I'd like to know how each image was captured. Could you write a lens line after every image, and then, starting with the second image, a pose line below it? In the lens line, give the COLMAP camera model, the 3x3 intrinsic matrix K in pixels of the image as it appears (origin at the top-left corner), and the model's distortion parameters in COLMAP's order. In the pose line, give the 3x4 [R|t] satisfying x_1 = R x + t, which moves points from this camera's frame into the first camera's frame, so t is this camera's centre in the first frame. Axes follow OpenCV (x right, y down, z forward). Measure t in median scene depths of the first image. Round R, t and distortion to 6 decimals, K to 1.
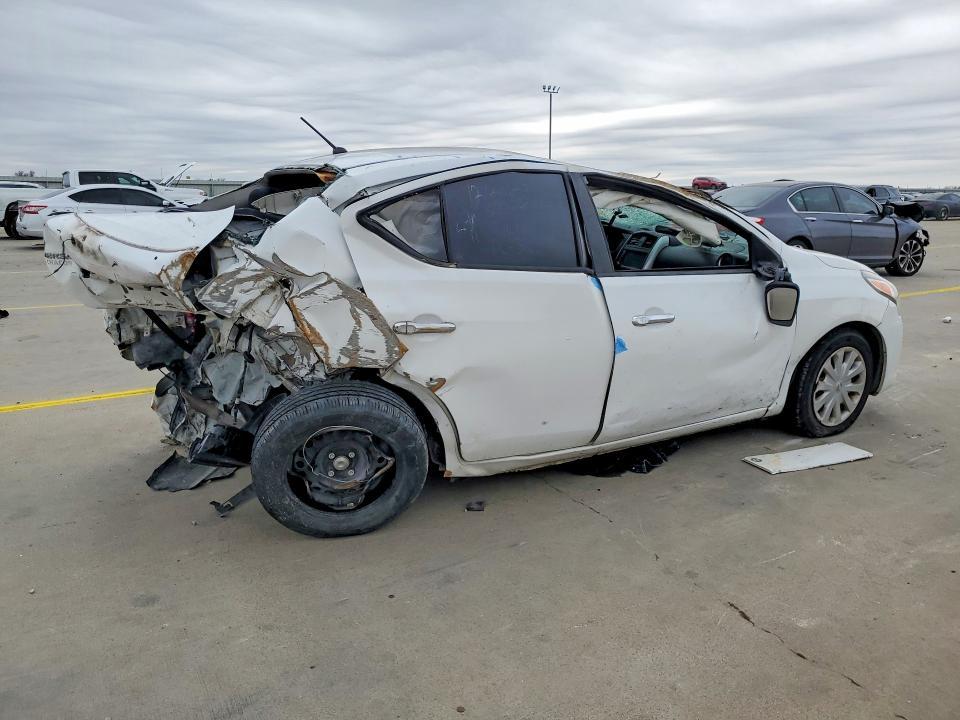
lens RADIAL K [[773.0, 0, 486.6], [0, 773.0, 360.4], [0, 0, 1]] dist [0.005228, -0.003871]
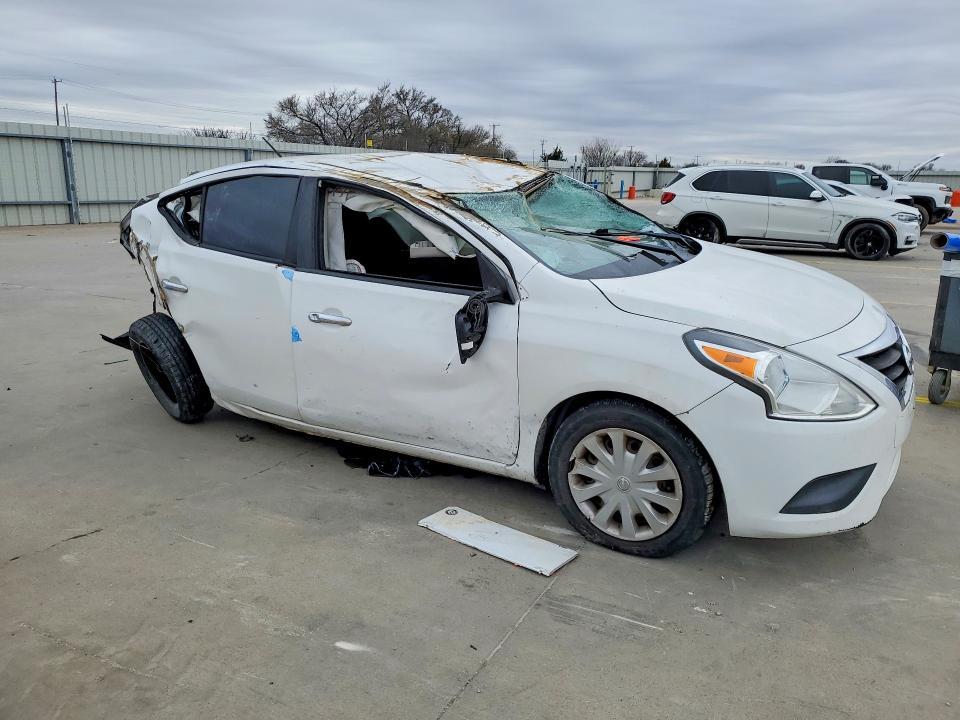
lens RADIAL K [[773.0, 0, 486.6], [0, 773.0, 360.4], [0, 0, 1]] dist [0.005228, -0.003871]
pose [[0.470705, 0.208443, -0.857315, 1.122679], [-0.200113, 0.971591, 0.126356, -0.158835], [0.859297, 0.112084, 0.499044, 0.618938]]
